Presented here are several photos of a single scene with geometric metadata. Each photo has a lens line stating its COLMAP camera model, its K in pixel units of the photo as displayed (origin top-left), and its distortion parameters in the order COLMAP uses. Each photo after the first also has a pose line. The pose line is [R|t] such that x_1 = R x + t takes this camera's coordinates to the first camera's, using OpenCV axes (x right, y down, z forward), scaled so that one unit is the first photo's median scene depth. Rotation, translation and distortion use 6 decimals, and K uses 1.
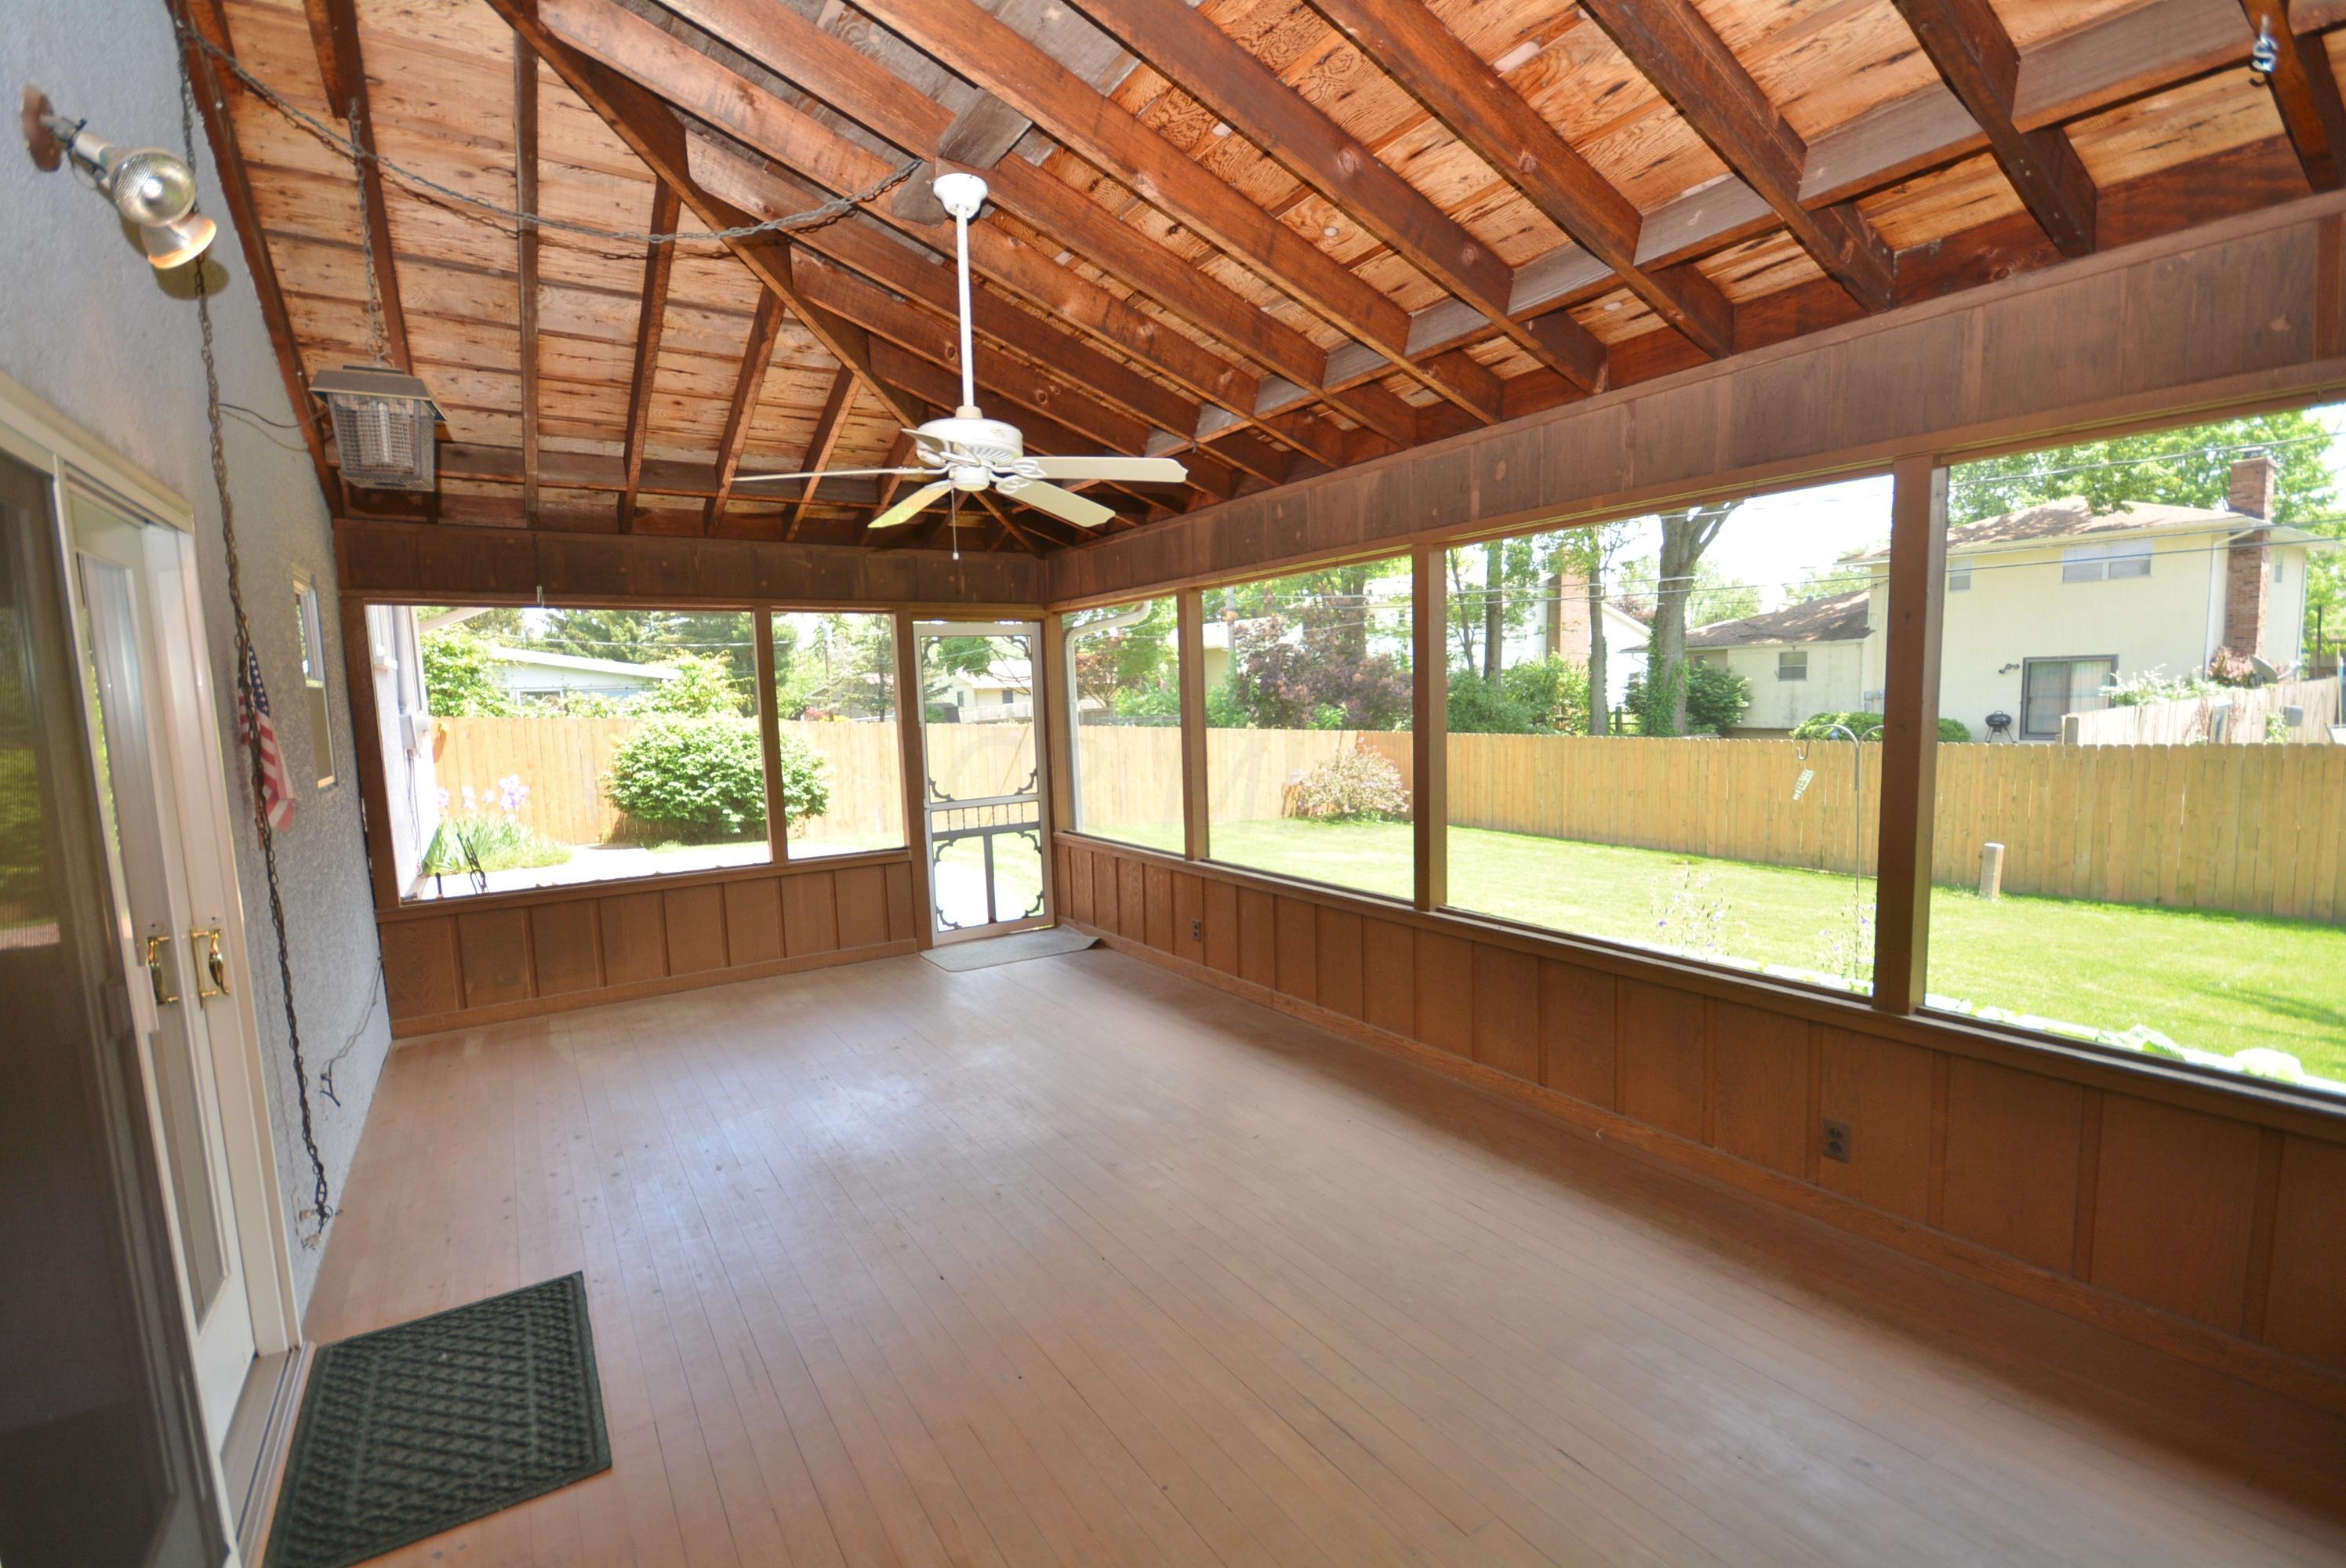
lens RADIAL K [[1024.6, 0, 1176.7], [0, 1024.6, 787.7], [0, 0, 1]] dist [0.002434, -0.004261]
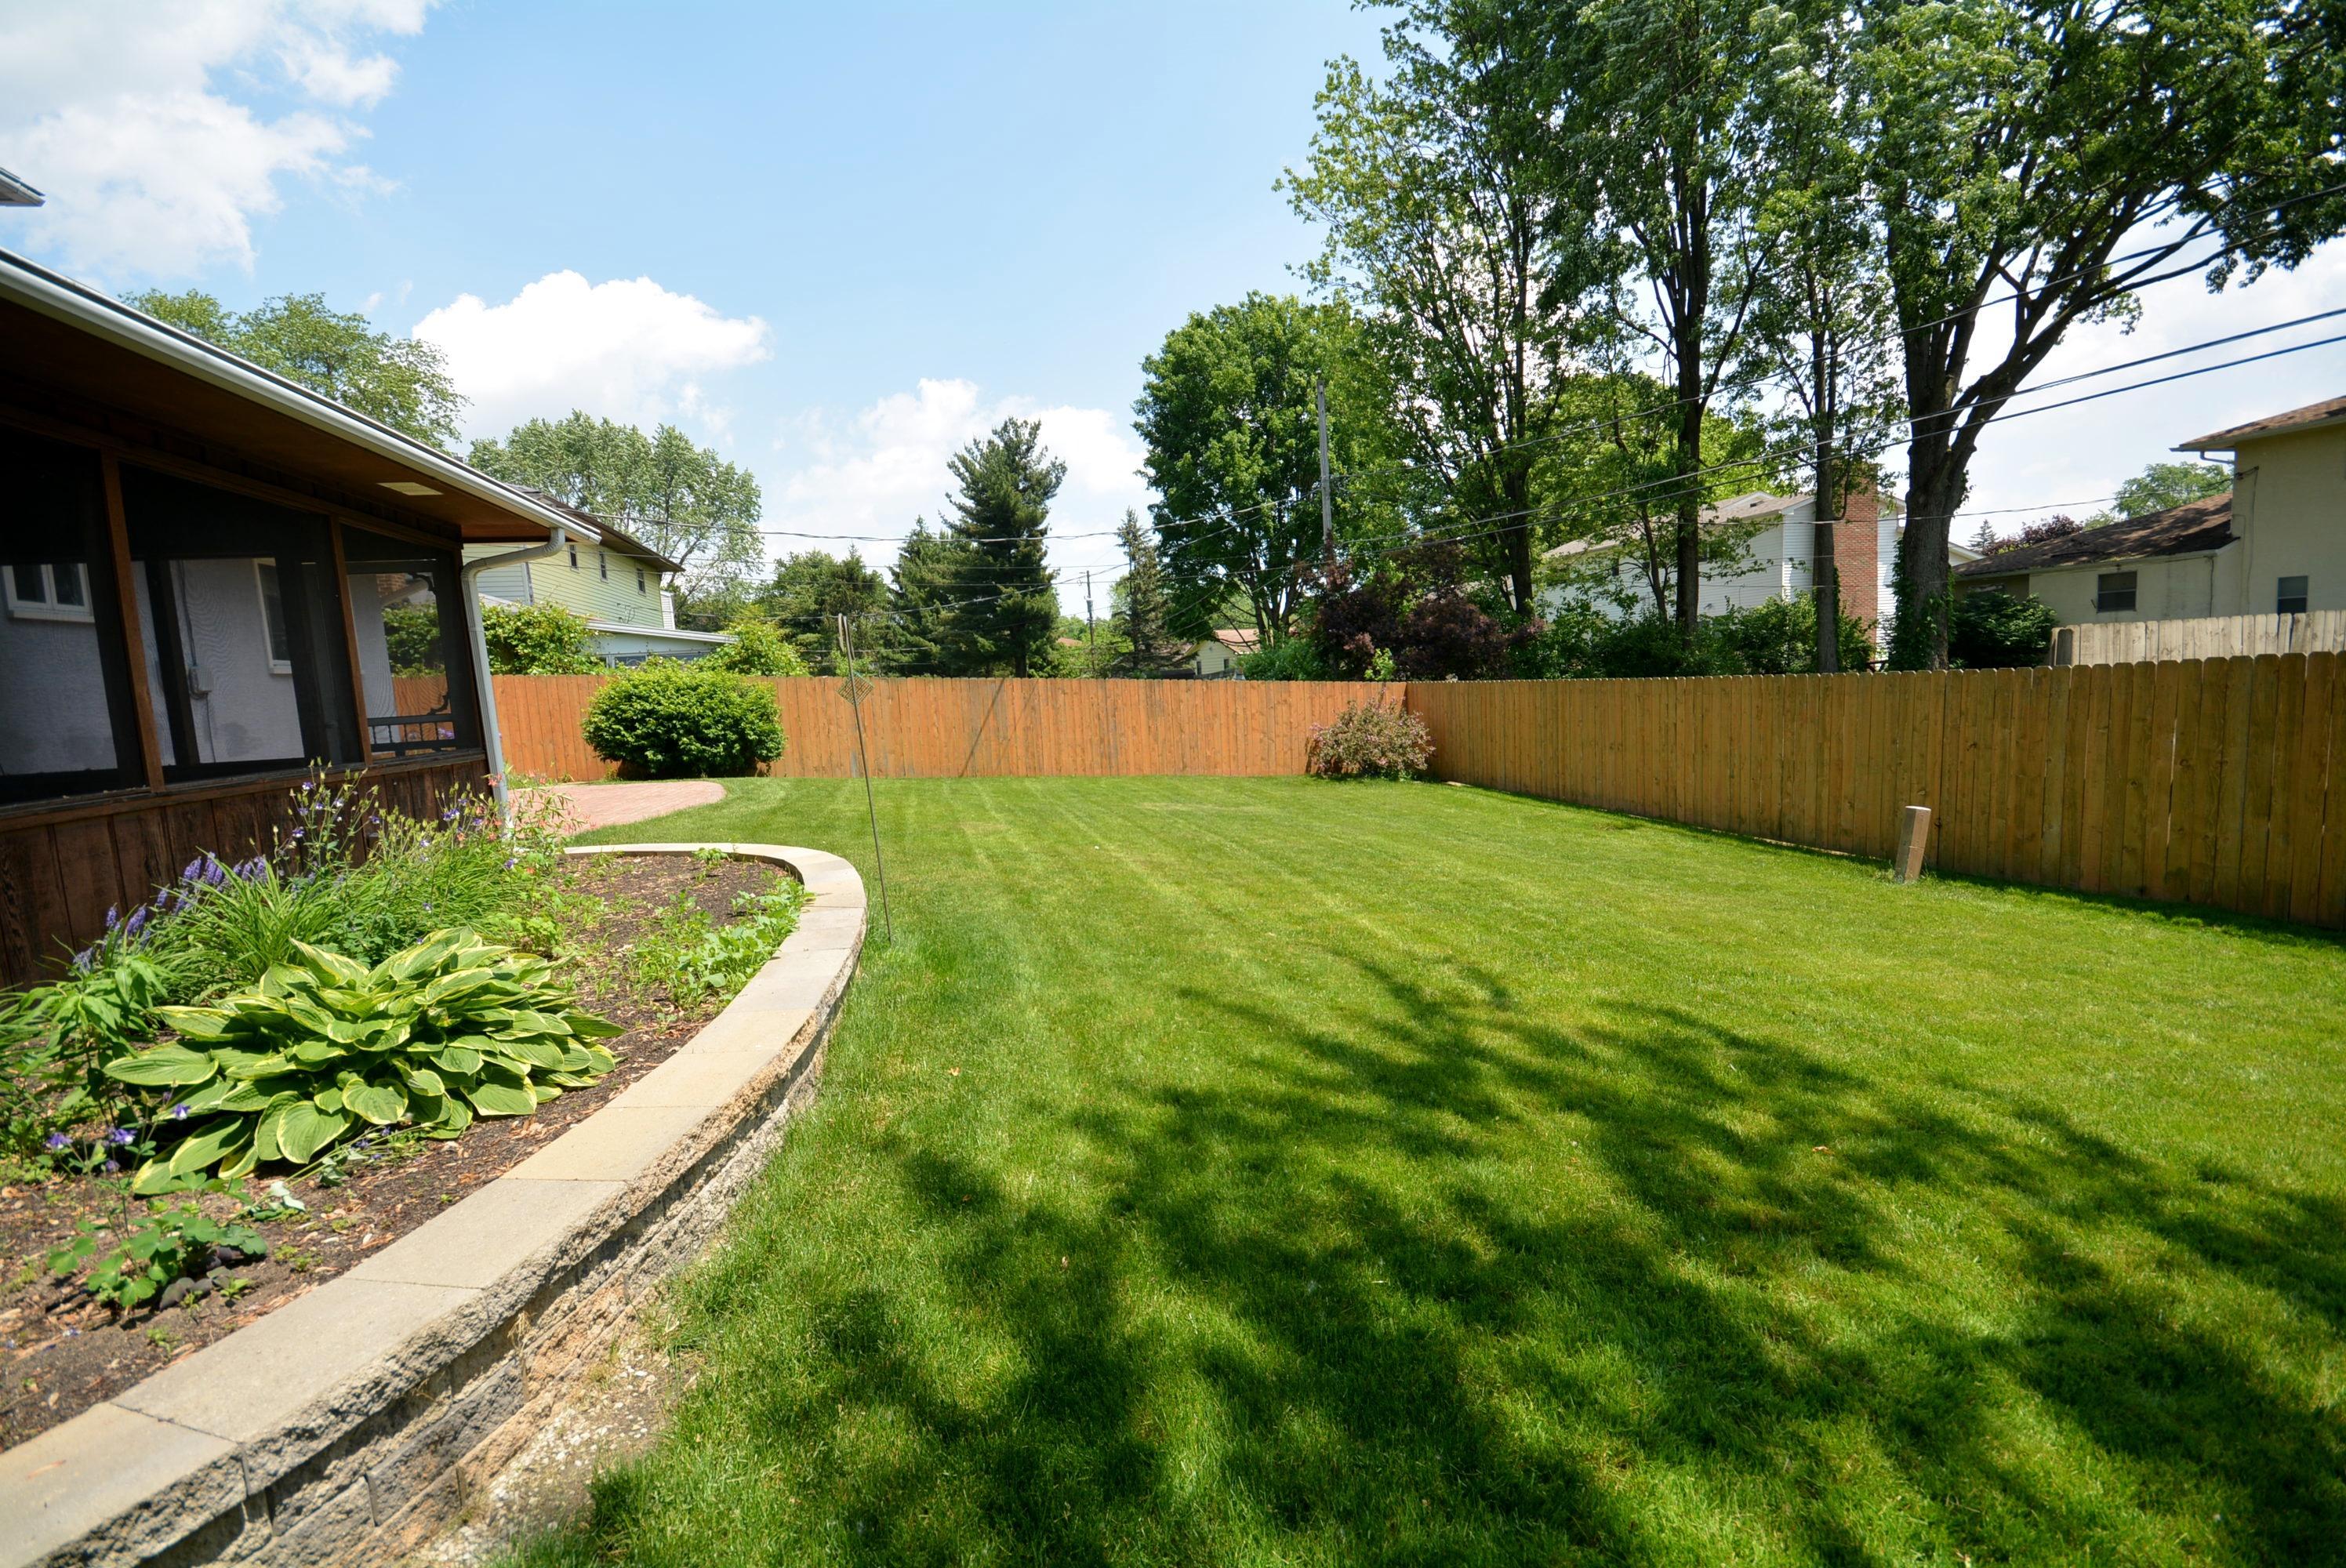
lens RADIAL K [[1024.6, 0, 1176.7], [0, 1024.6, 787.2], [0, 0, 1]] dist [0.002434, -0.004261]
pose [[0.937472, 0.019065, -0.347539, 0.387260], [-0.009859, 0.999553, 0.028240, 0.018005], [0.347922, -0.023048, 0.937240, 0.091714]]
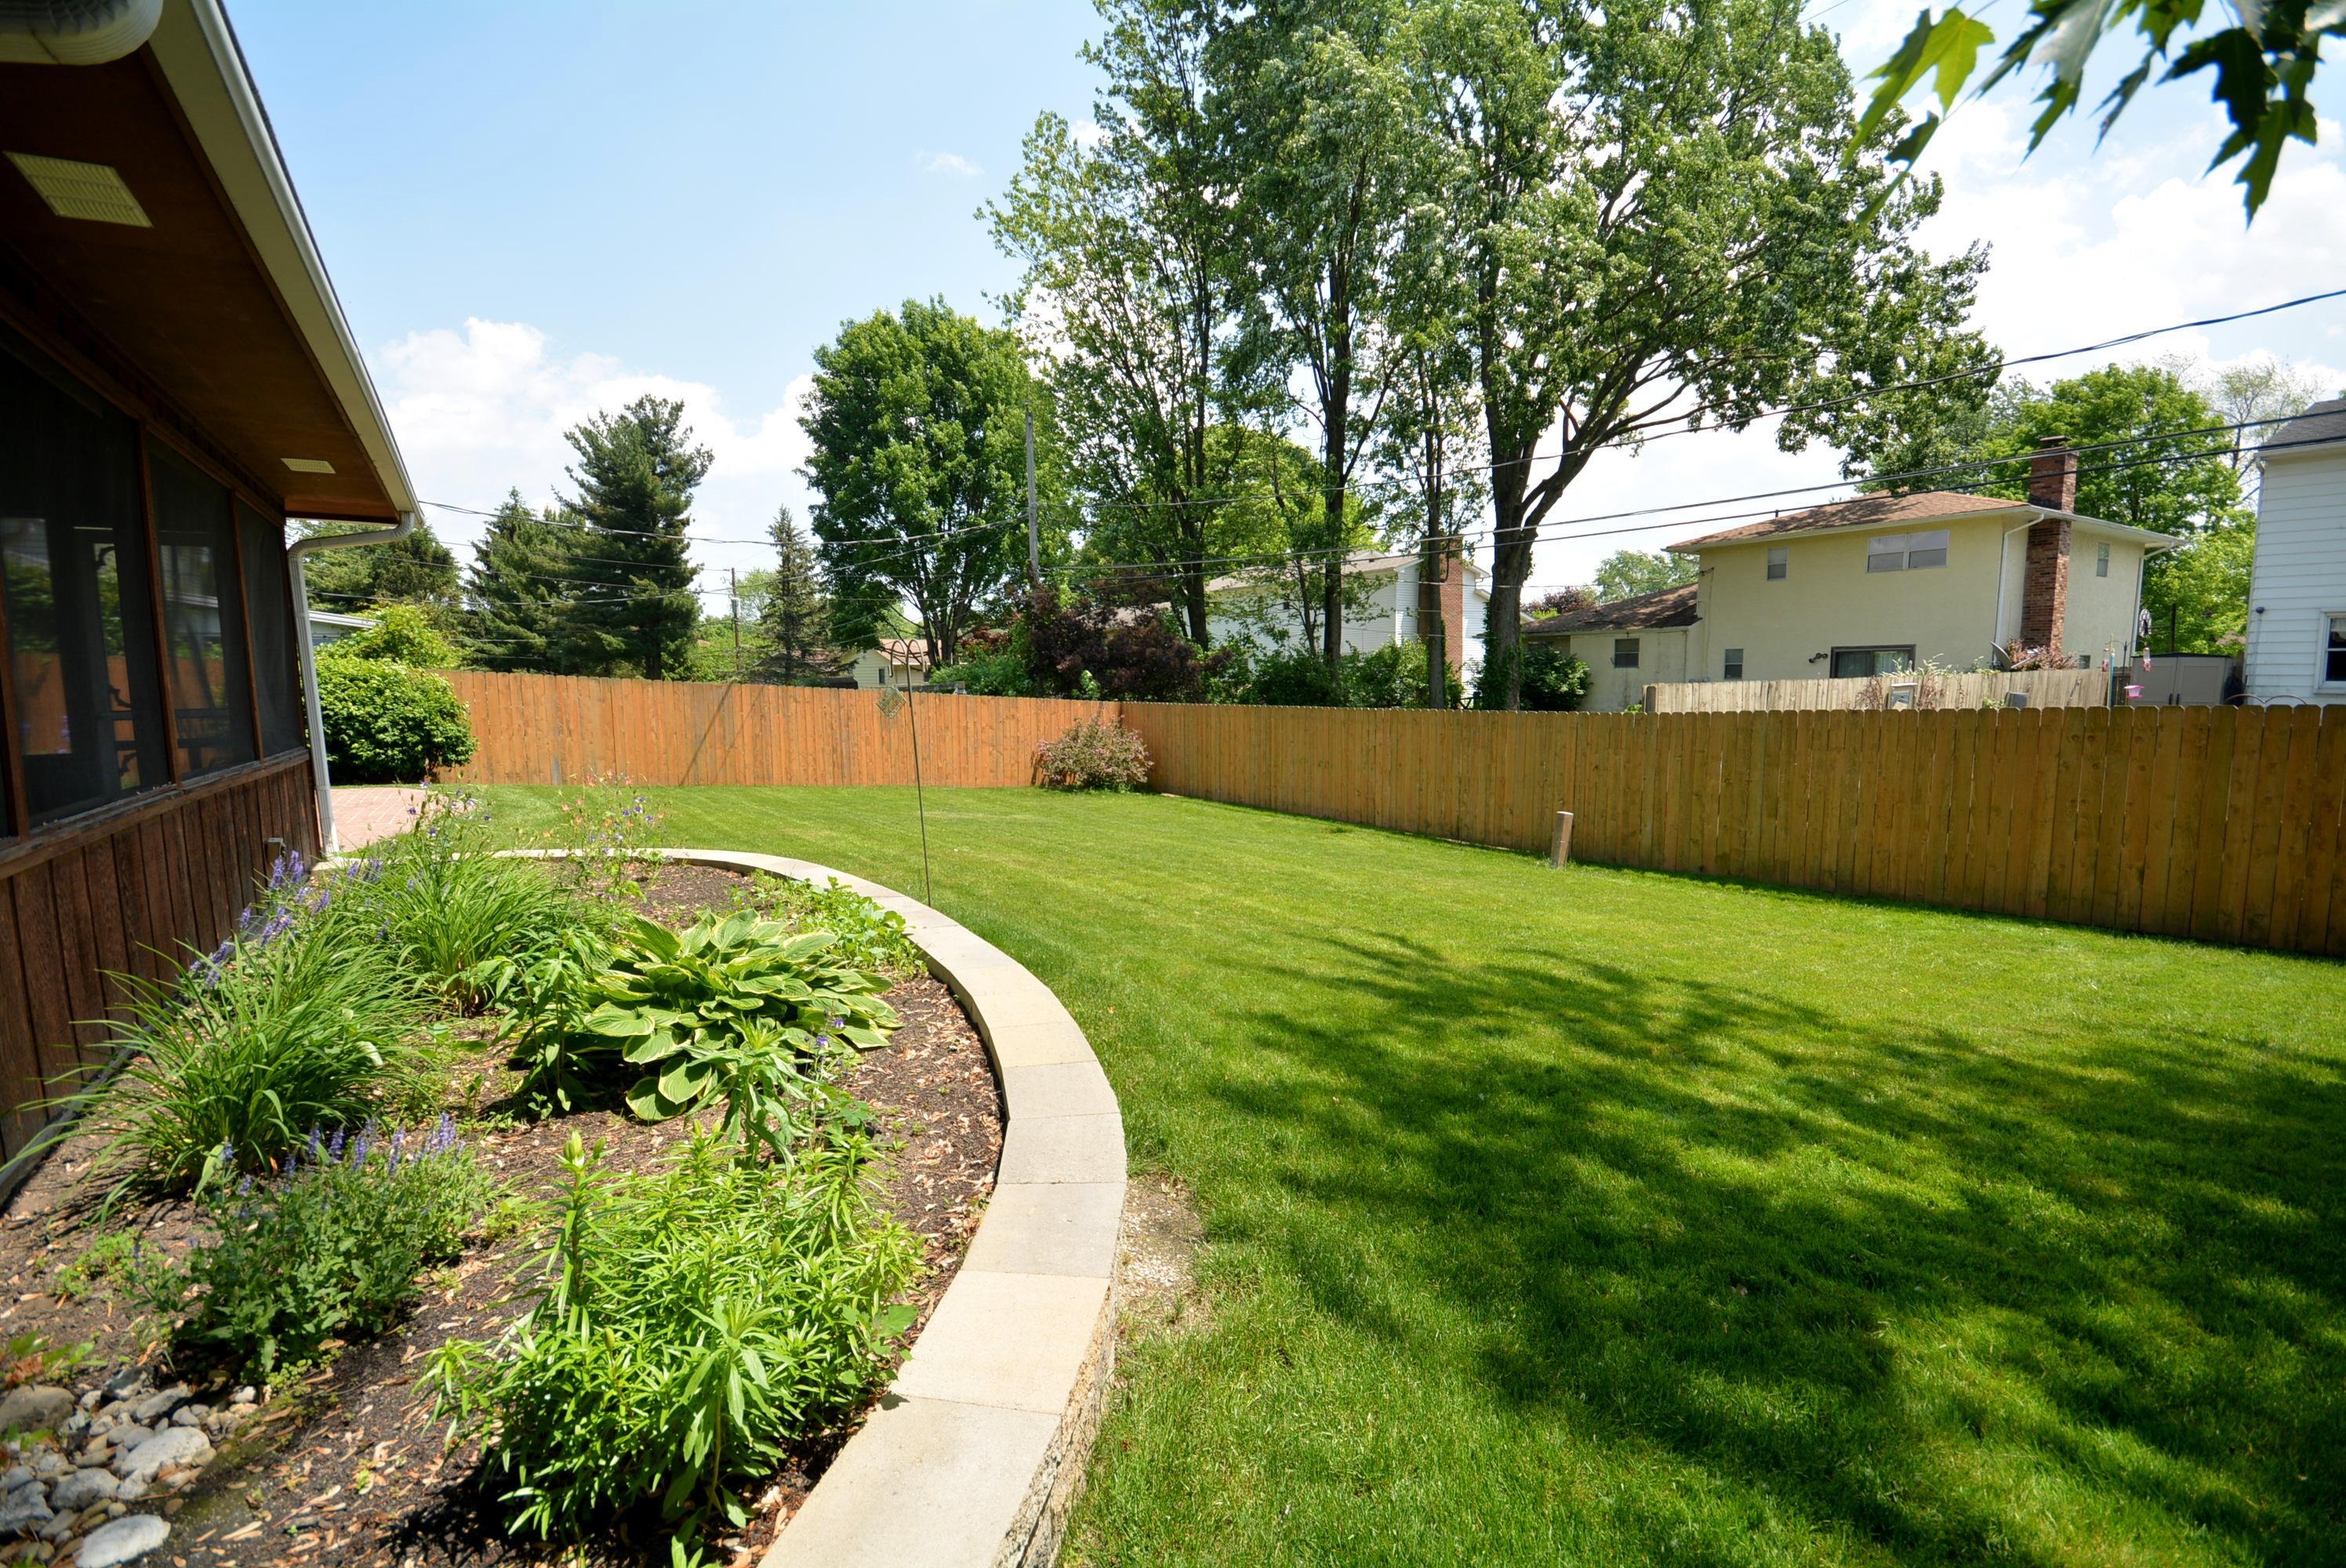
lens RADIAL K [[1024.6, 0, 1173.6], [0, 1024.6, 786.0], [0, 0, 1]] dist [0.002434, -0.004261]
pose [[0.999770, 0.021466, -0.000299, 0.292551], [-0.021463, 0.999735, 0.008354, 0.020928], [0.000478, -0.008346, 0.999965, 0.006737]]
